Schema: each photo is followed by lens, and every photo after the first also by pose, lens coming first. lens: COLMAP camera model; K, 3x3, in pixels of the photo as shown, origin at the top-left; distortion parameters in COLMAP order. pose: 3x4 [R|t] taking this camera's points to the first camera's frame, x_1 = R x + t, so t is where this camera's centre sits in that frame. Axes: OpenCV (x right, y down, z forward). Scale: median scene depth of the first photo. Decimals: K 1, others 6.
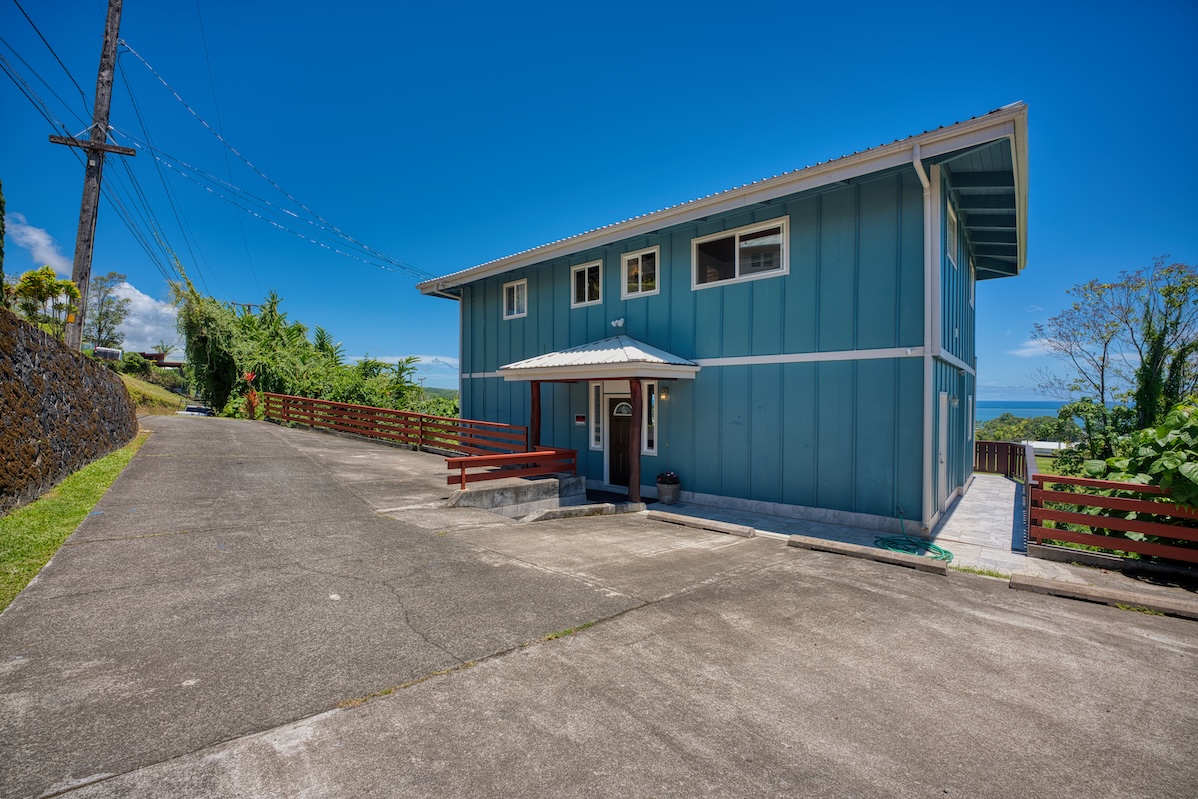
lens RADIAL K [[482.8, 0, 590.1], [0, 482.8, 399.6], [0, 0, 1]] dist [-0.028407, 0.002711]
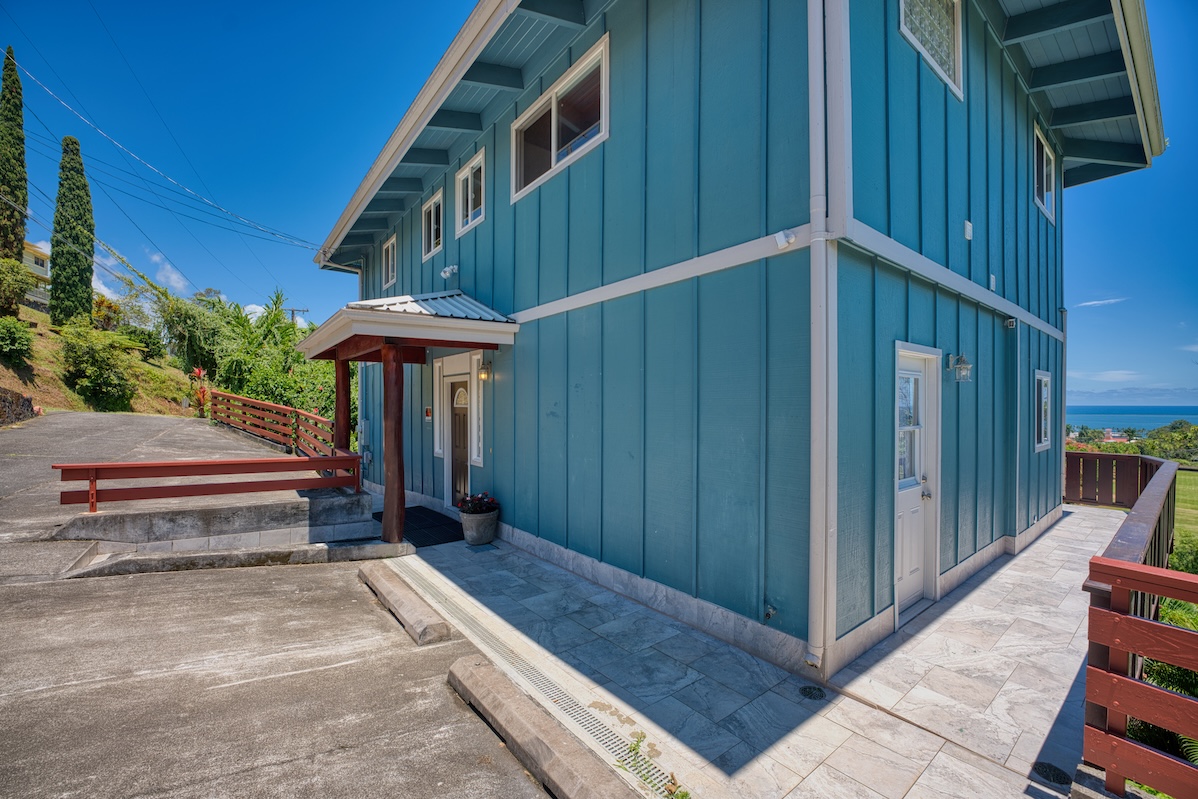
lens RADIAL K [[482.8, 0, 595.6], [0, 482.8, 400.8], [0, 0, 1]] dist [-0.028407, 0.002711]
pose [[0.984630, -0.003741, -0.174612, 0.473139], [0.002172, 0.999956, -0.009176, 0.038817], [0.174639, 0.008656, 0.984595, 0.448491]]
